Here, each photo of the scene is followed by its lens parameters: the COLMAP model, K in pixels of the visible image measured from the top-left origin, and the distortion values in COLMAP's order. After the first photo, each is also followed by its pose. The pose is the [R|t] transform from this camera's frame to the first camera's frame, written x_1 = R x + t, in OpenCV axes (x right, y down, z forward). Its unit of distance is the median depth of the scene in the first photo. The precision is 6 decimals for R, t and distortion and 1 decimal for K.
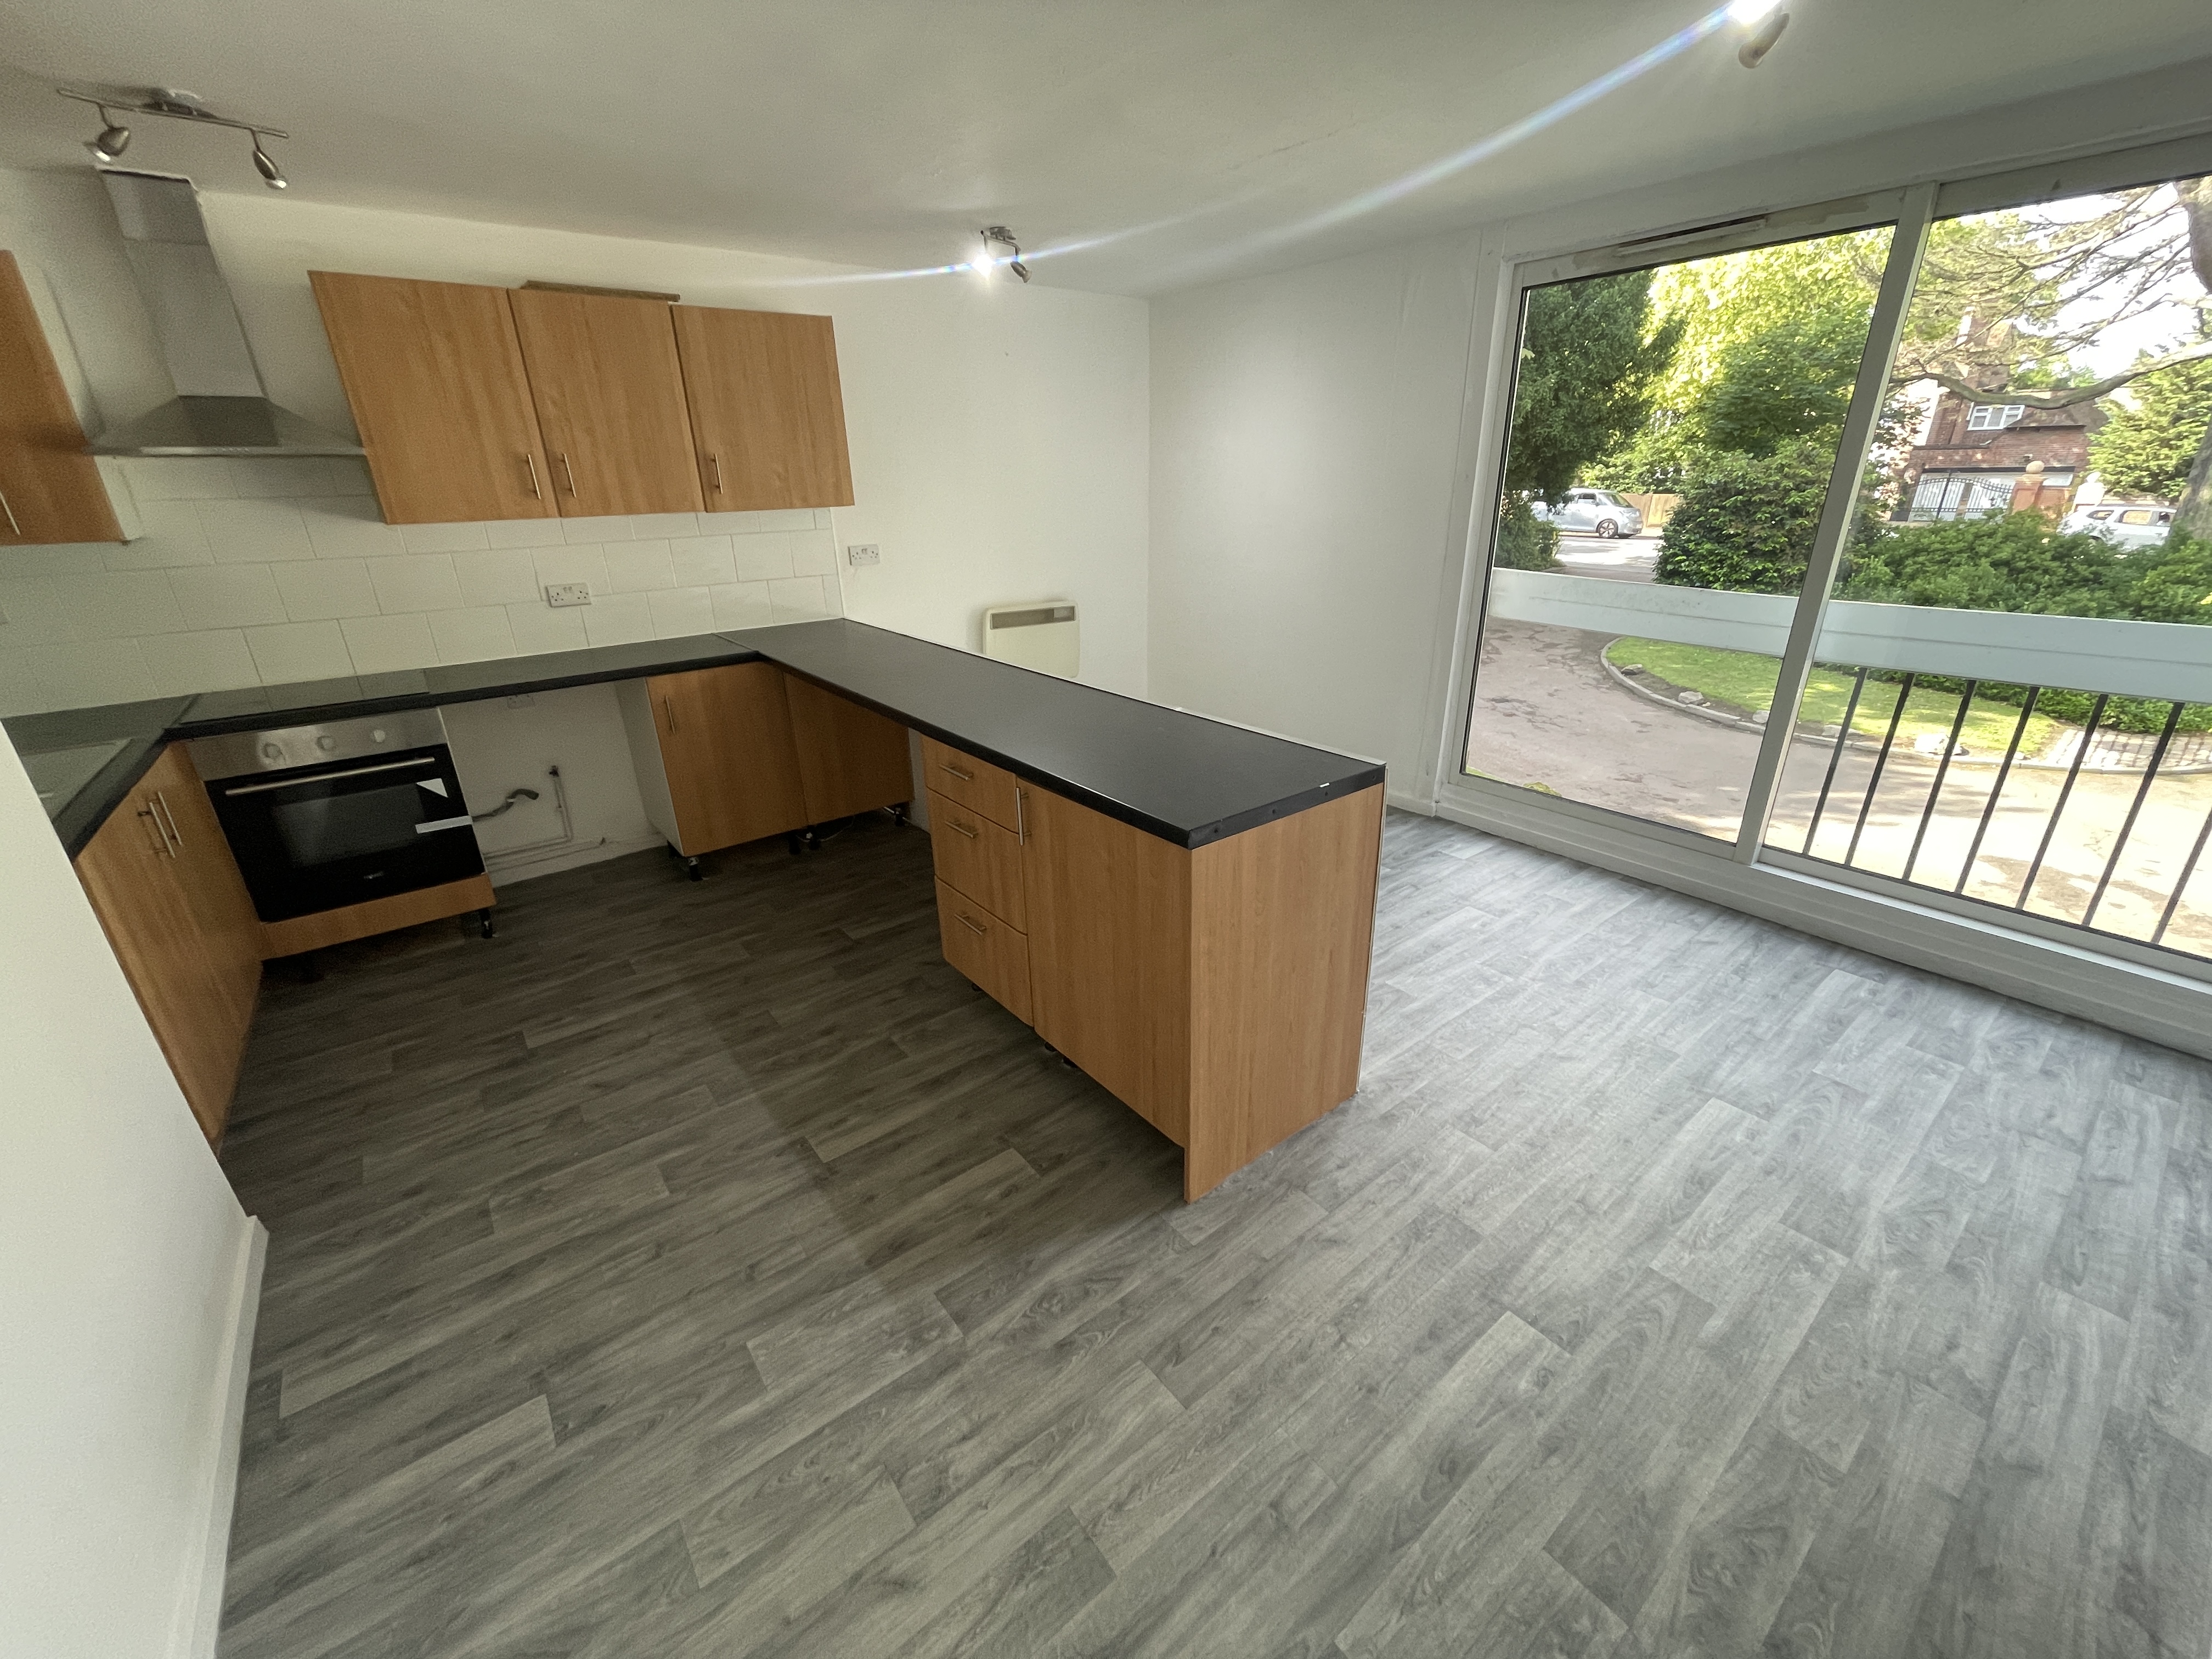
lens RADIAL K [[890.9, 0, 1108.7], [0, 890.9, 823.0], [0, 0, 1]] dist [-0.005546, 0.002648]
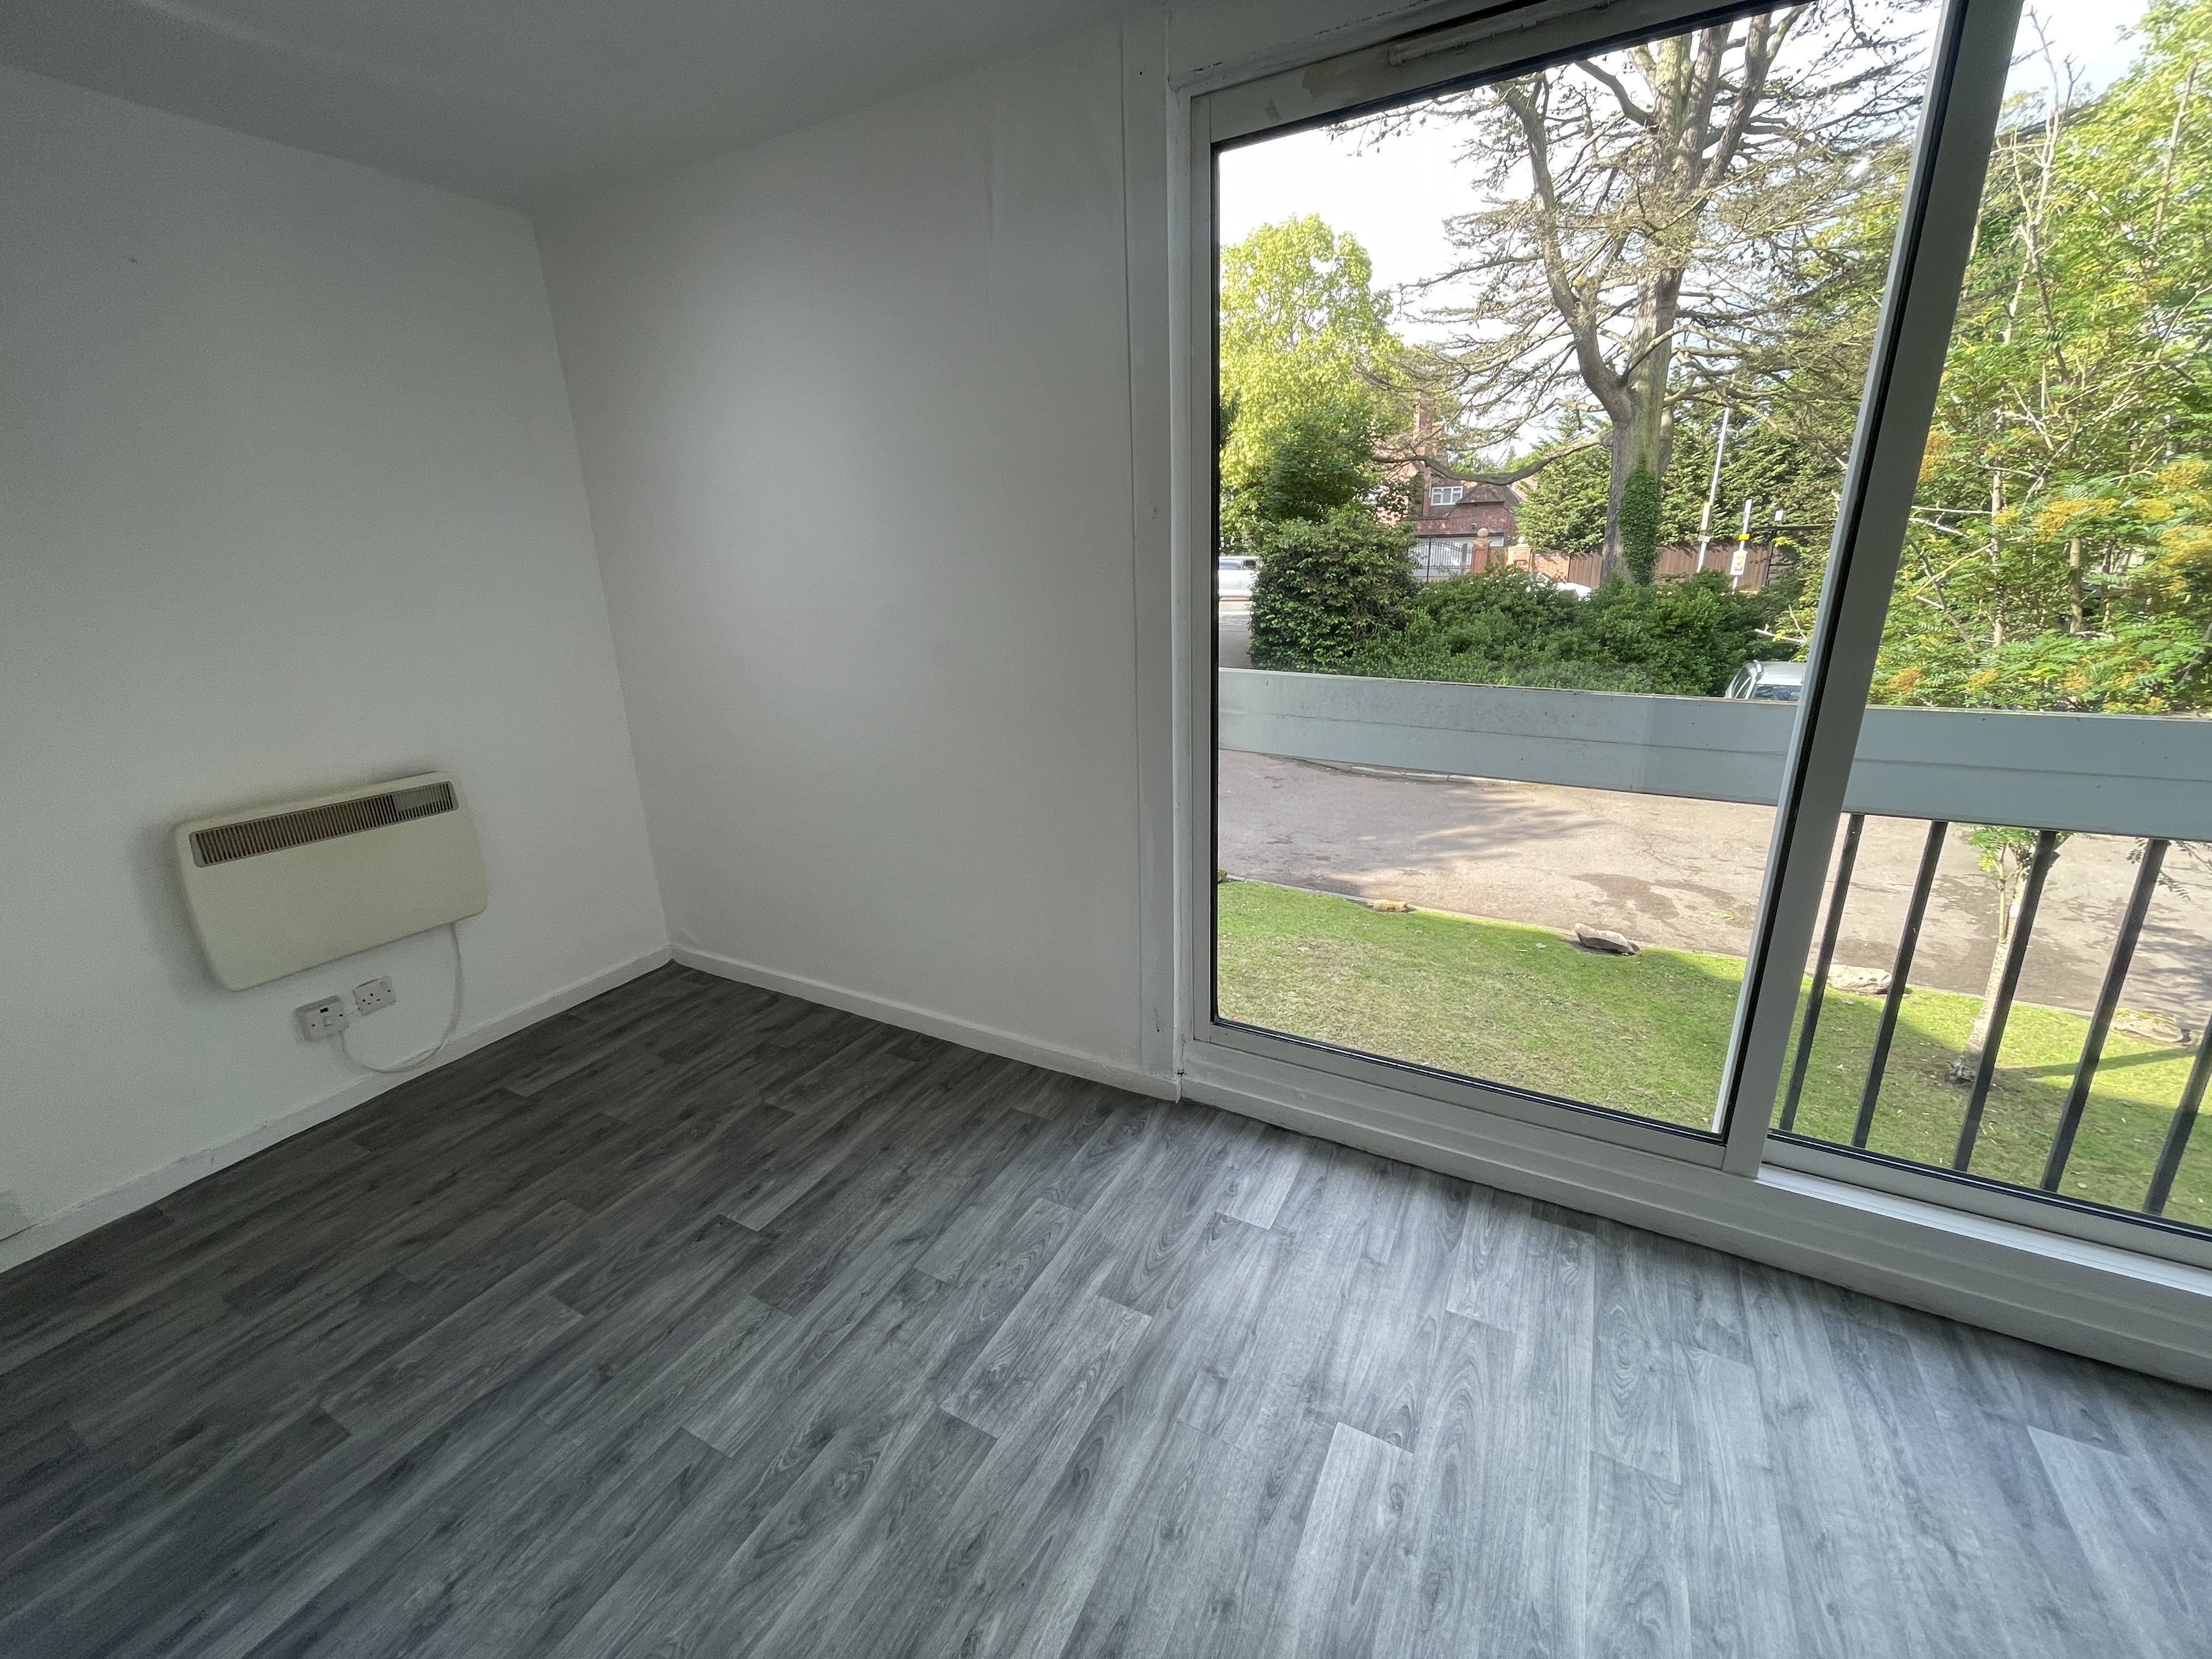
lens RADIAL K [[890.9, 0, 1101.6], [0, 890.9, 821.2], [0, 0, 1]] dist [-0.005546, 0.002648]
pose [[0.919692, -0.131279, 0.370044, 0.185357], [0.160127, 0.985919, -0.048204, -0.226468], [-0.358506, 0.103587, 0.927763, 0.659456]]
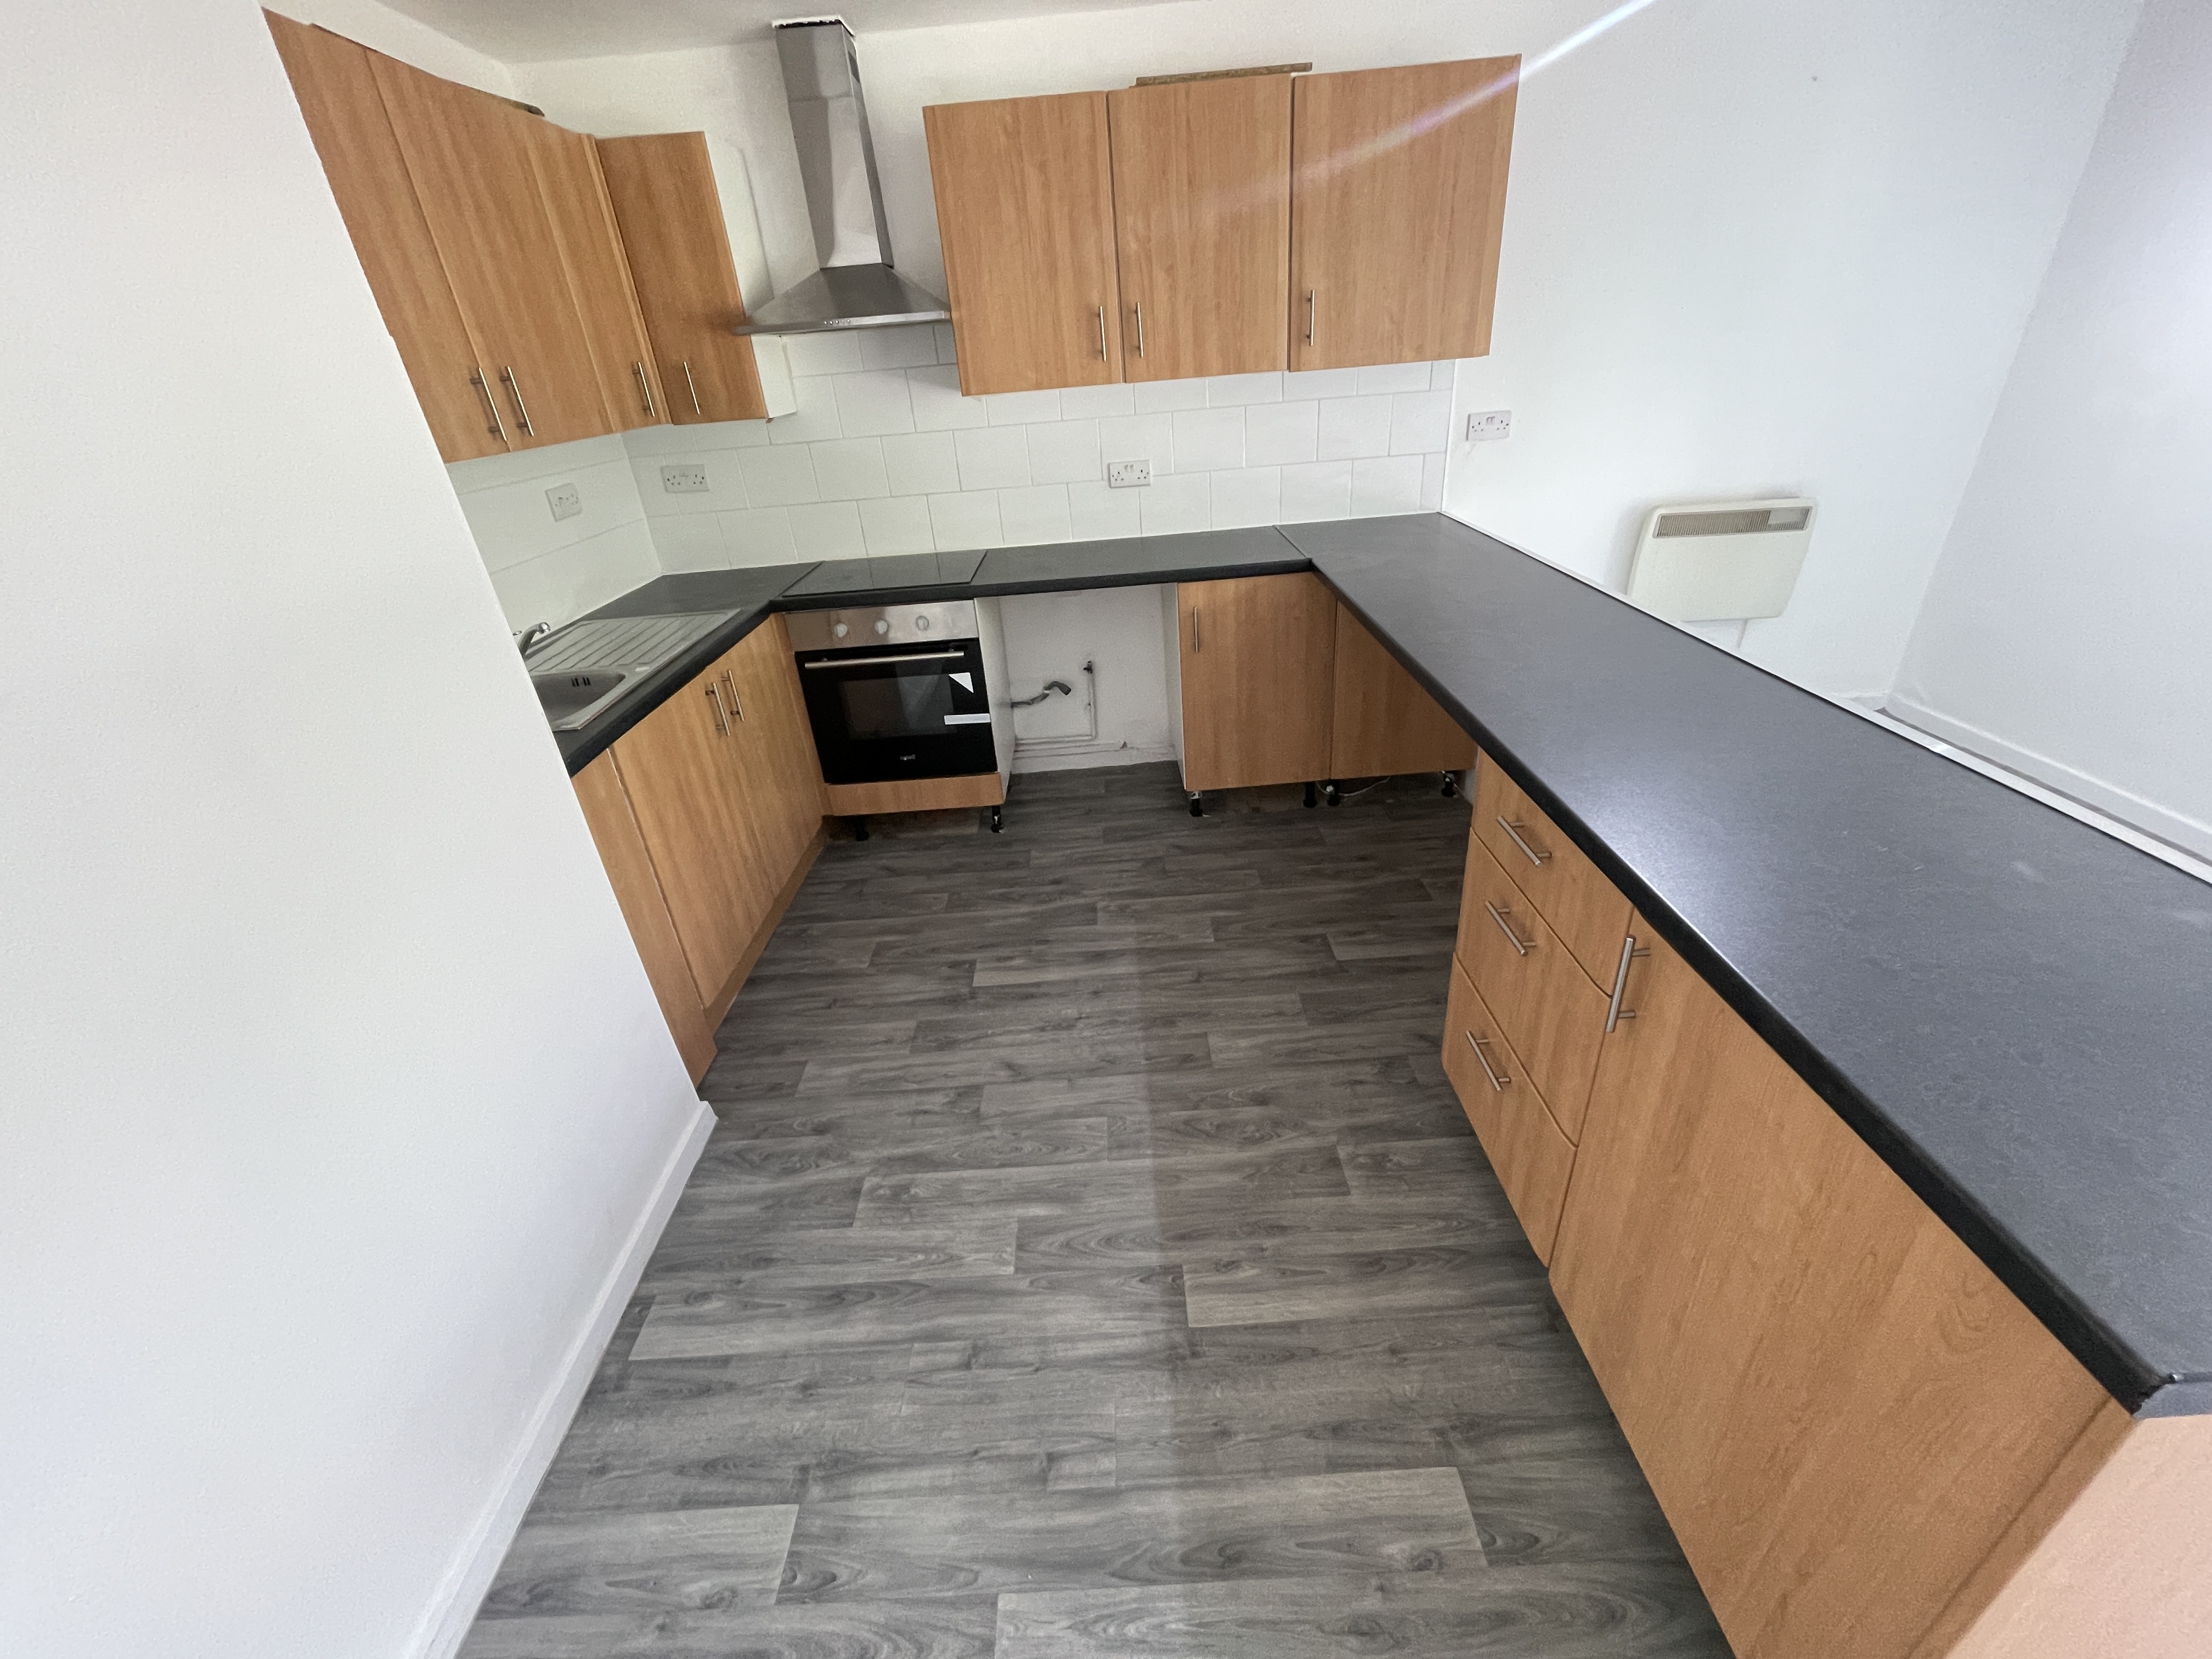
lens RADIAL K [[890.9, 0, 1116.1], [0, 890.9, 820.3], [0, 0, 1]] dist [-0.005546, 0.002648]
pose [[0.798741, 0.249262, -0.547615, -0.050725], [-0.168216, 0.966369, 0.194512, -0.106565], [0.577682, -0.063247, 0.813808, 0.281985]]
